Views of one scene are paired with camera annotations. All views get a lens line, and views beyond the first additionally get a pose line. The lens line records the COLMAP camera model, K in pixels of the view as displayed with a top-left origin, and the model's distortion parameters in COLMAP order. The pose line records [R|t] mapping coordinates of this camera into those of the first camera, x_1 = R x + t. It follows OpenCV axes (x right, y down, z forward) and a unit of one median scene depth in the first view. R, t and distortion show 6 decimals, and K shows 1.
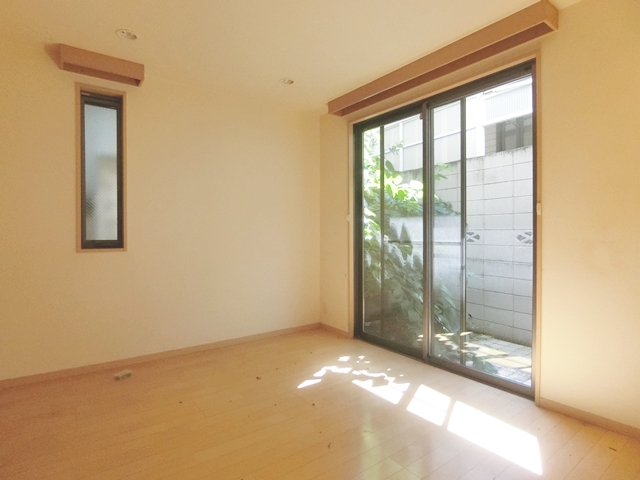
lens RADIAL K [[349.0, 0, 315.0], [0, 349.0, 237.8], [0, 0, 1]] dist [-0.034836, 0.004940]
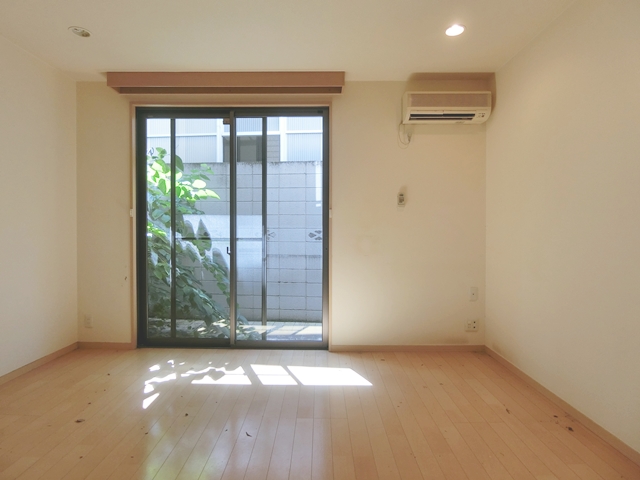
lens RADIAL K [[349.0, 0, 314.8], [0, 349.0, 240.7], [0, 0, 1]] dist [-0.034836, 0.004940]
pose [[0.600882, -0.010066, 0.799274, -0.382025], [0.004293, 0.999947, 0.009366, 0.009748], [-0.799326, -0.002197, 0.600893, 0.127631]]
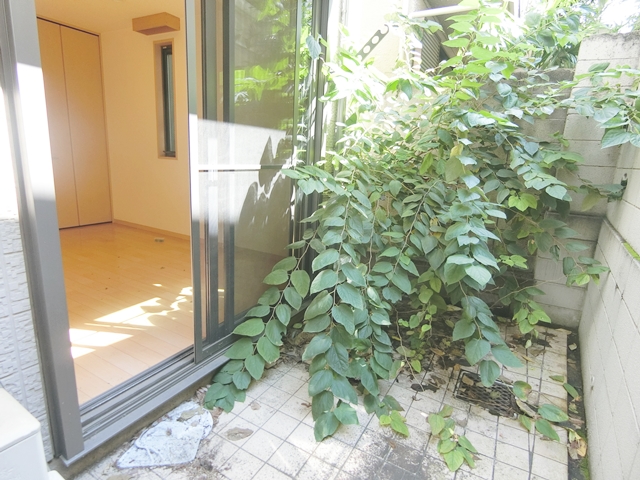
lens RADIAL K [[349.0, 0, 318.2], [0, 349.0, 243.3], [0, 0, 1]] dist [-0.034836, 0.004940]
pose [[0.411416, 0.242768, -0.878522, 0.961889], [-0.069925, 0.969442, 0.235146, -0.002948], [0.908762, -0.035312, 0.415819, 0.858991]]
